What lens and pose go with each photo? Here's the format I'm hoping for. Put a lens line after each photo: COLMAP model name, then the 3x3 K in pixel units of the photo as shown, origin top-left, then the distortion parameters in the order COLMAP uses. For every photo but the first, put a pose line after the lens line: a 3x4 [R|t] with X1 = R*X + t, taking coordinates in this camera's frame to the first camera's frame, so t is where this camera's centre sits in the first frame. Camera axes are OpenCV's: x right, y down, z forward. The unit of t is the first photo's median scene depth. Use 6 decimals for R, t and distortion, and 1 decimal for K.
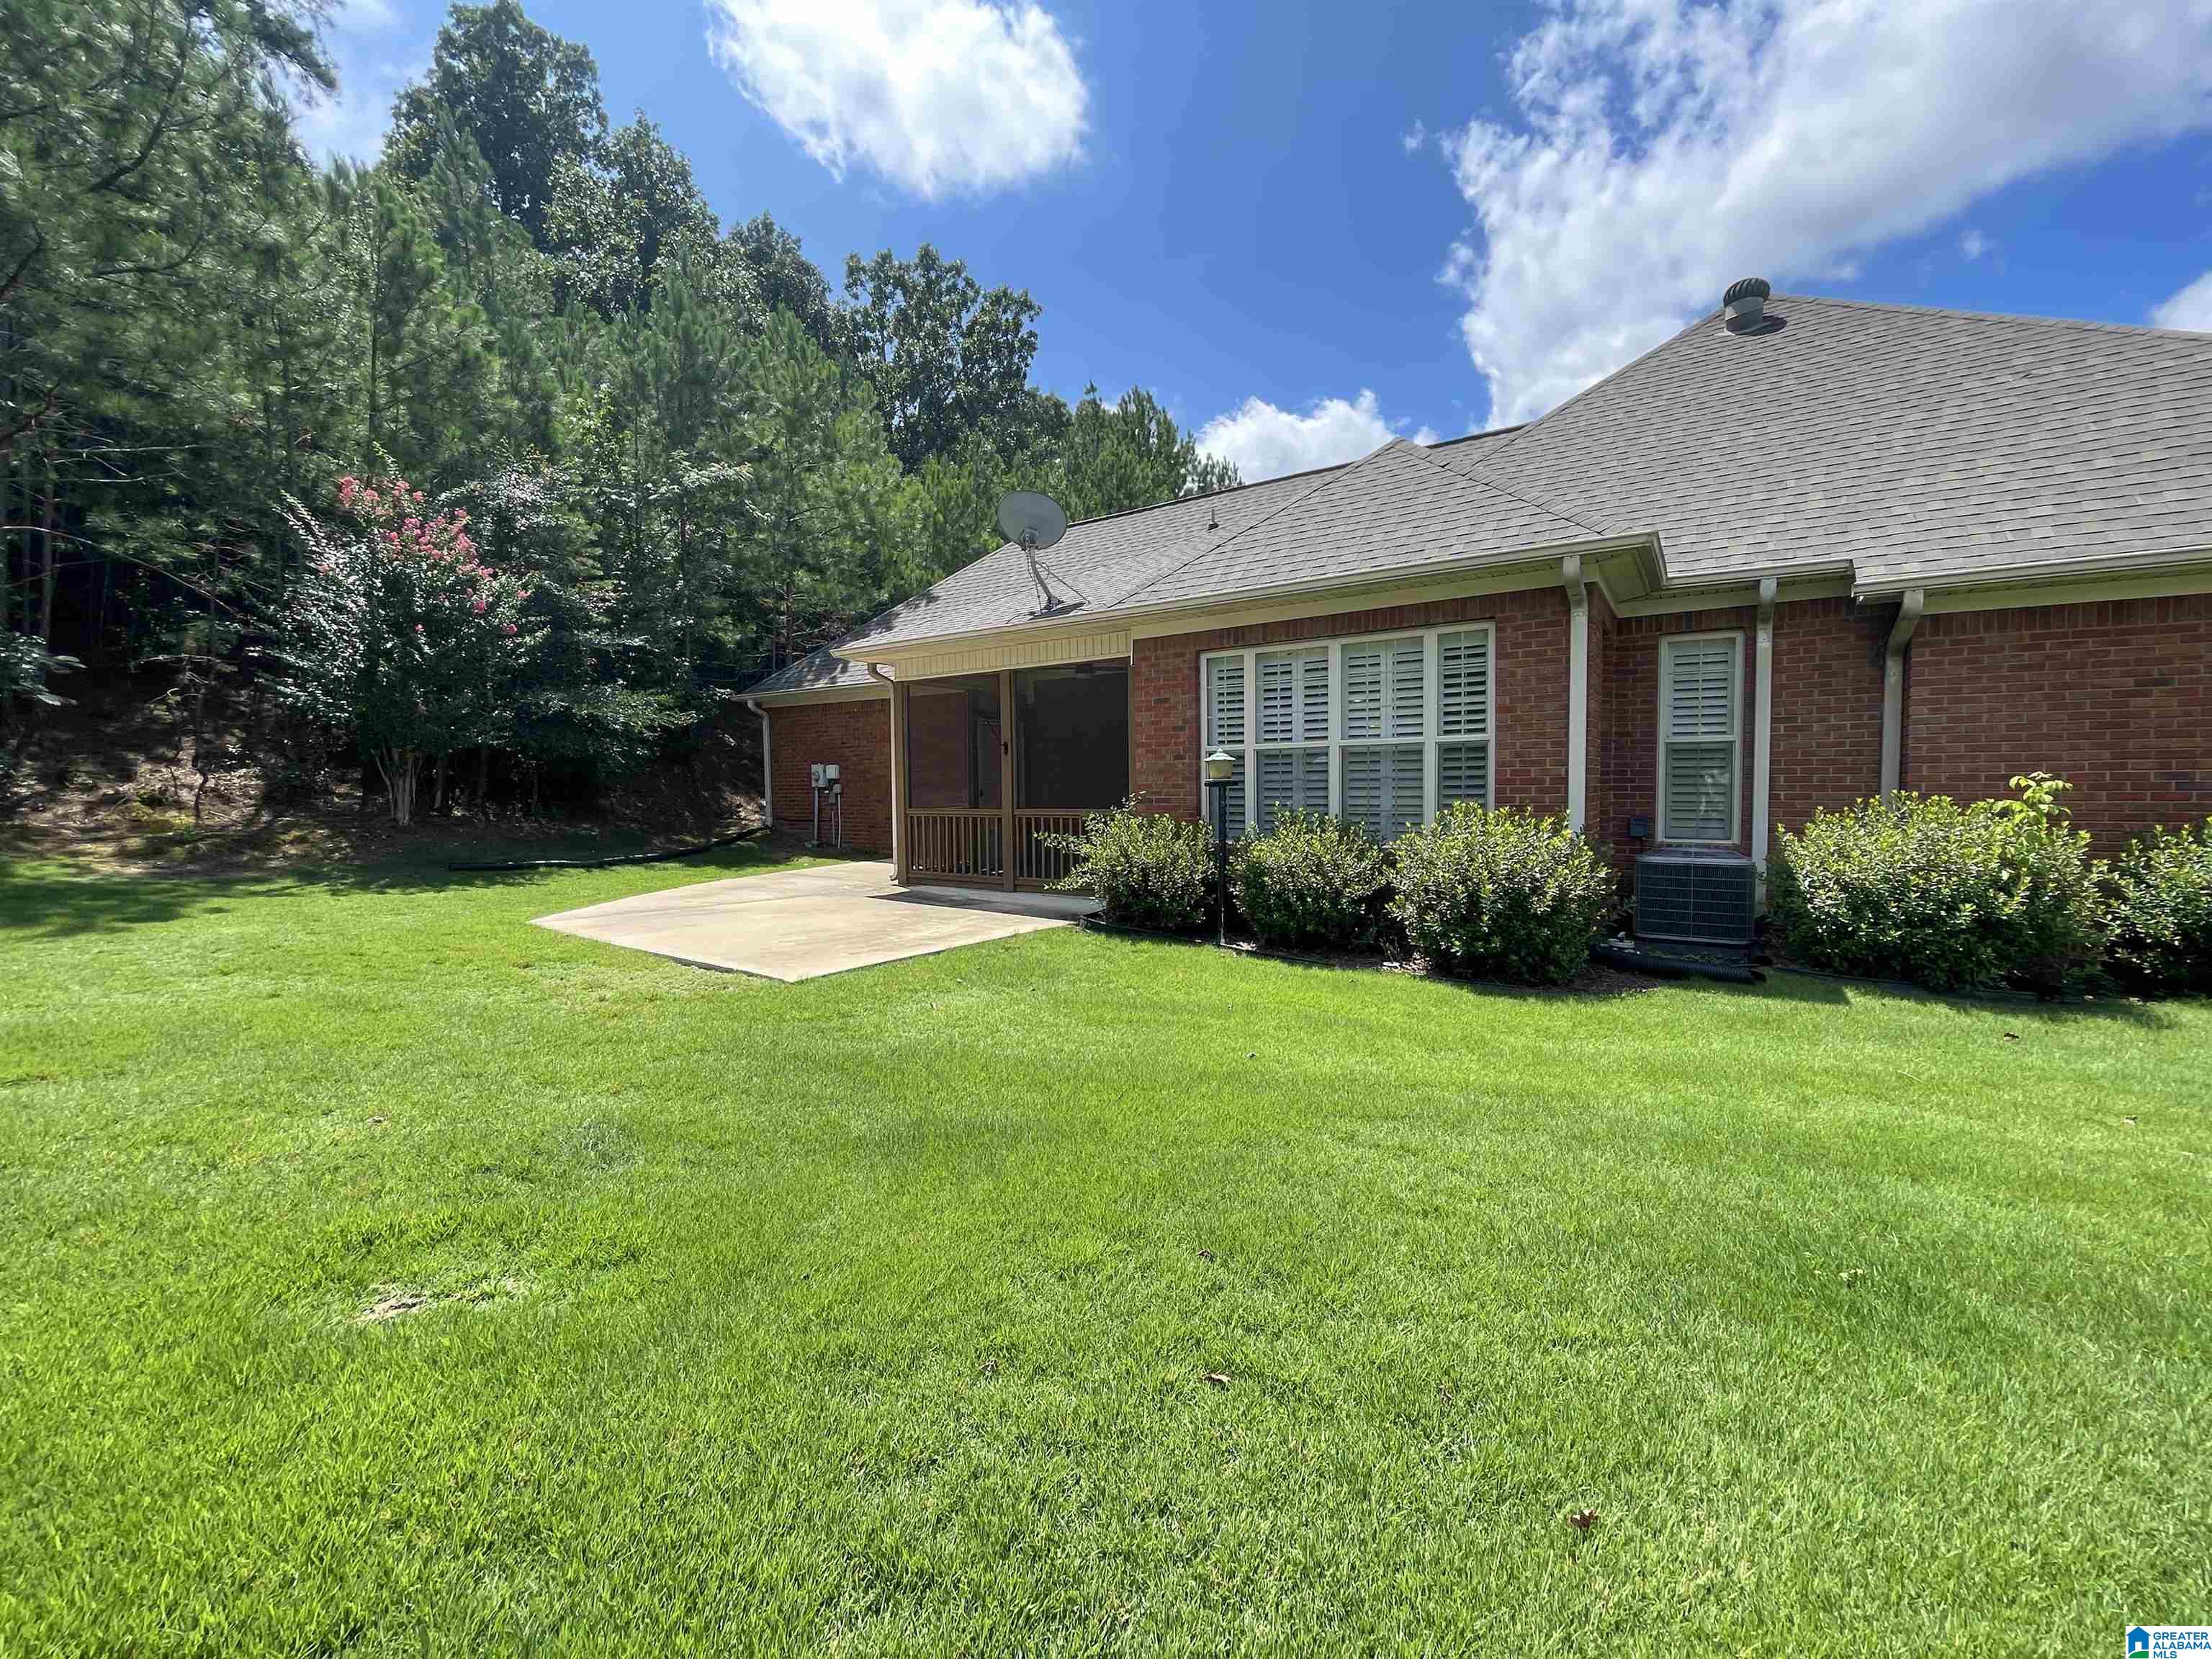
lens RADIAL K [[913.7, 0, 1092.1], [0, 913.7, 823.5], [0, 0, 1]] dist [0.001152, 0.000234]
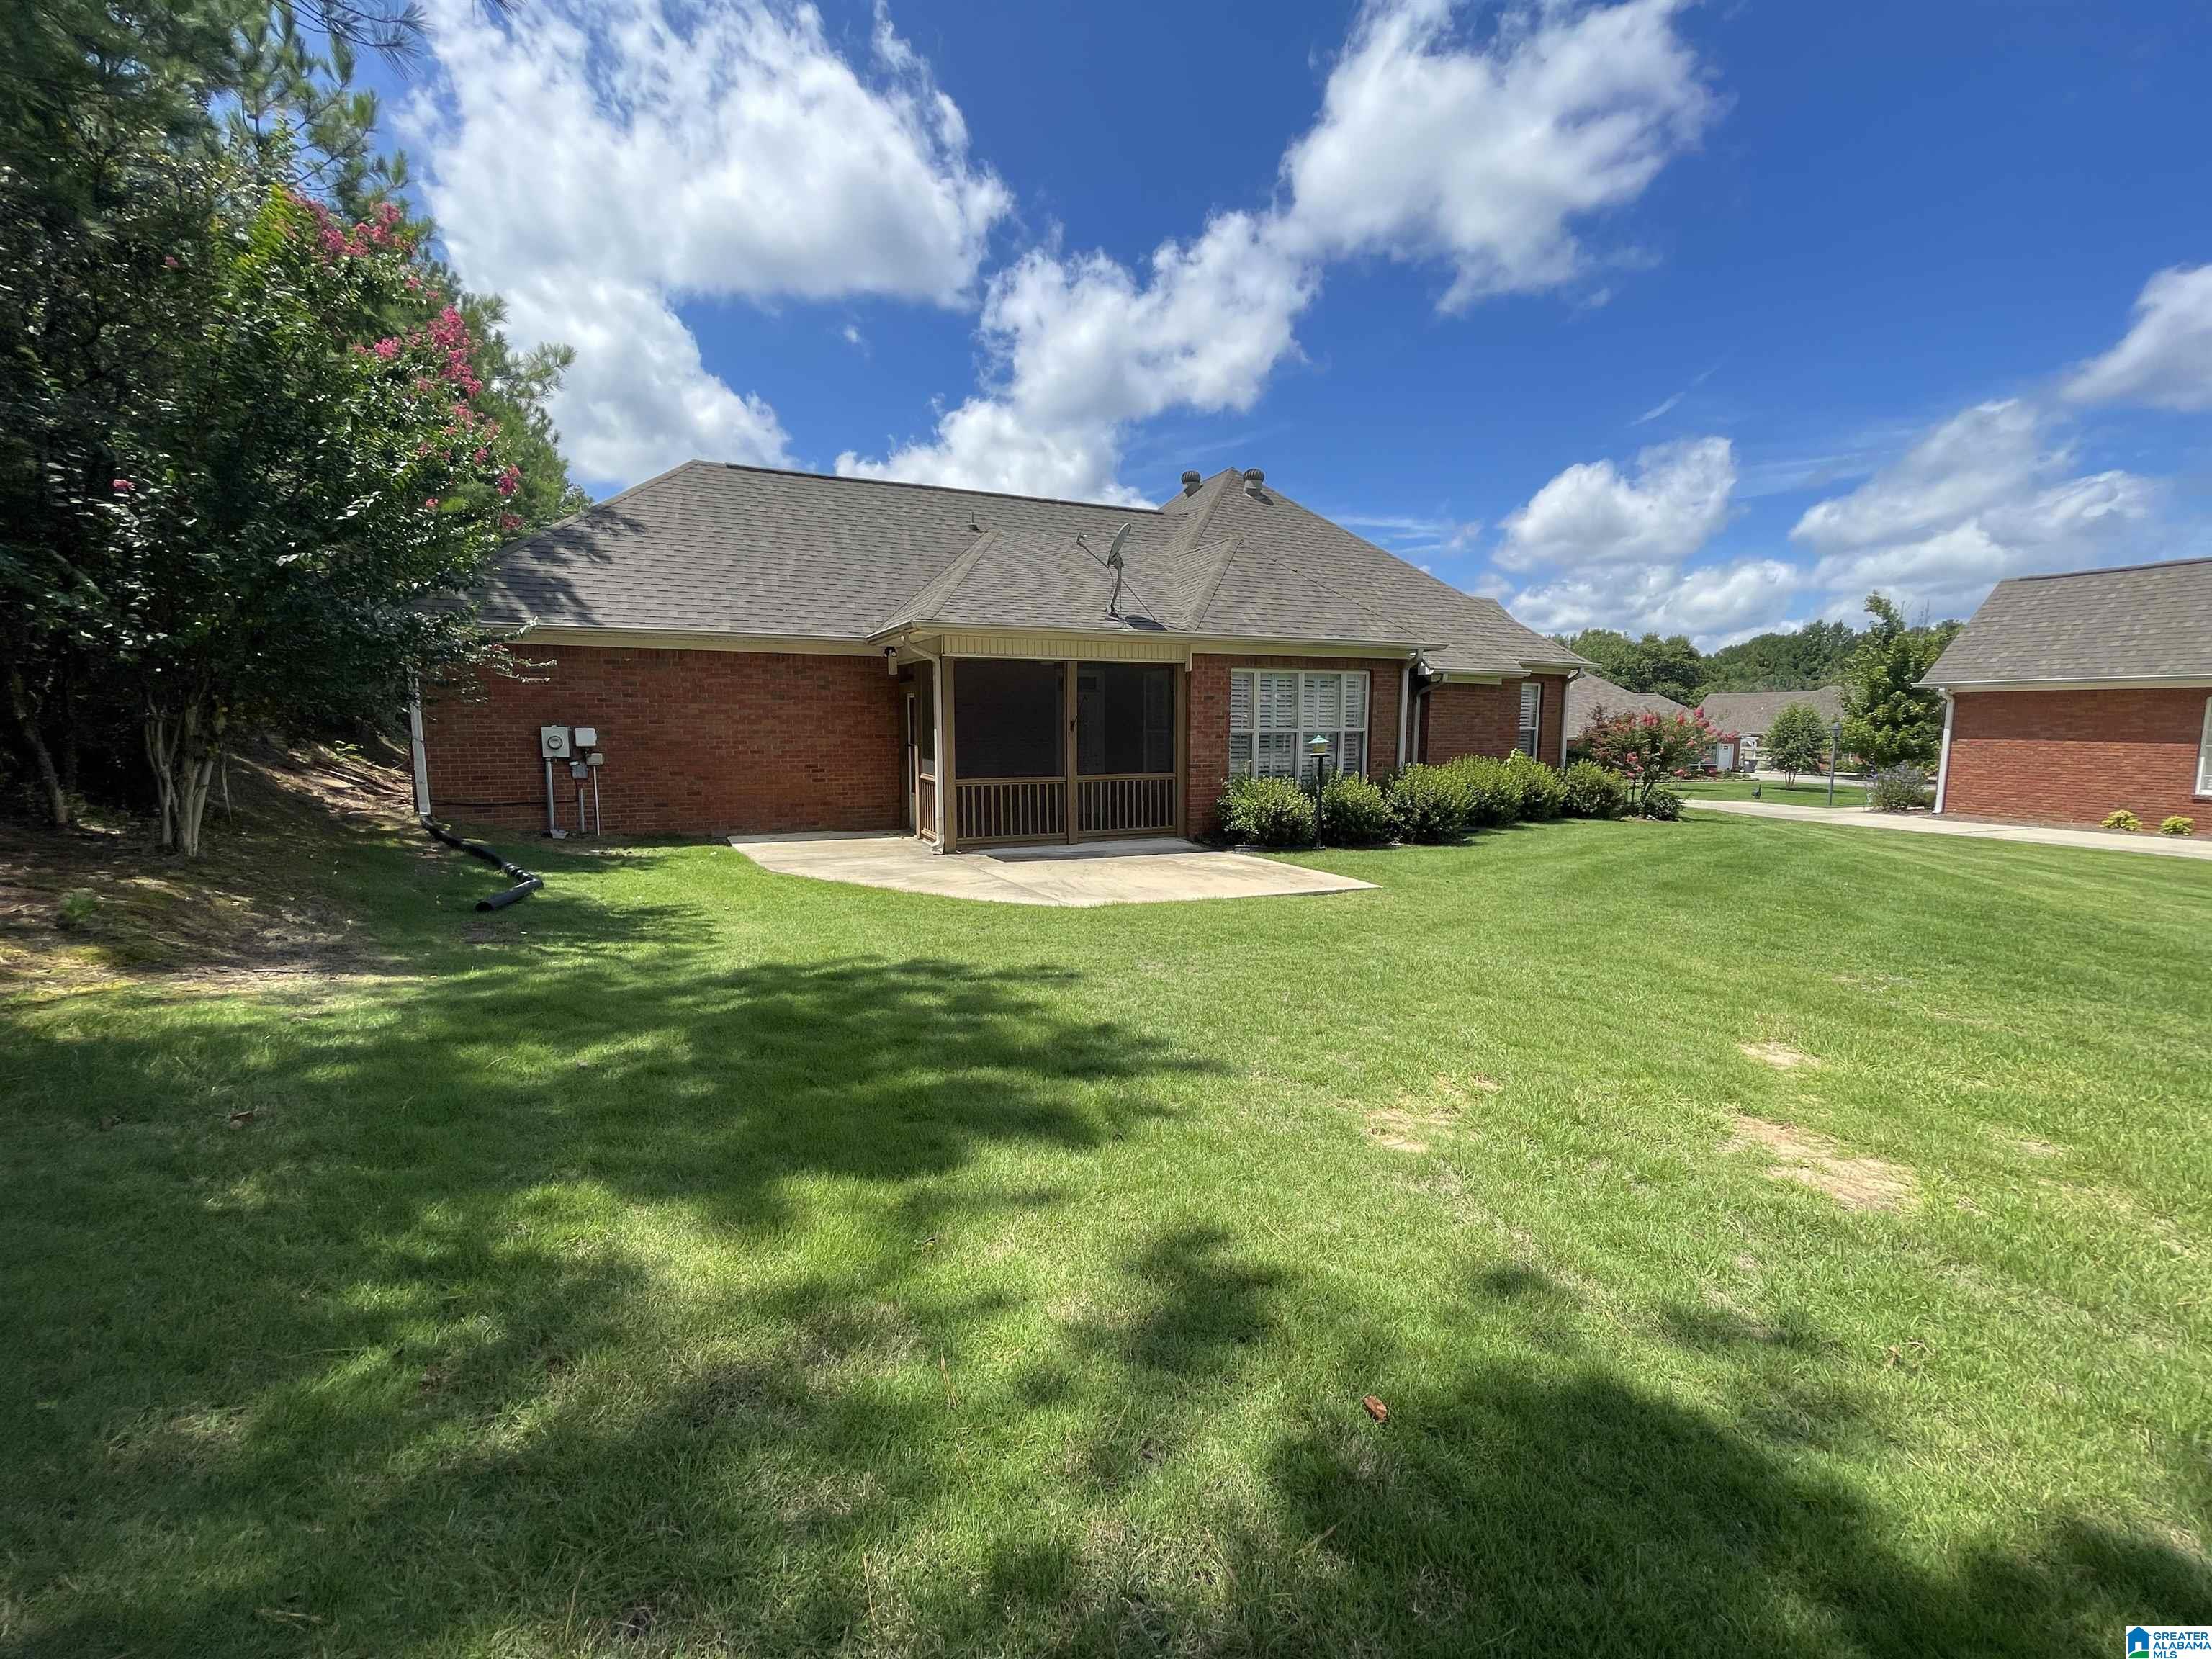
lens RADIAL K [[884.3, 0, 1095.4], [0, 884.3, 821.1], [0, 0, 1]] dist [-0.004910, 0.000381]
pose [[0.514920, -0.083886, 0.853124, -1.060536], [0.030187, 0.996358, 0.079750, -0.049023], [-0.856707, -0.015312, 0.515577, 0.371667]]
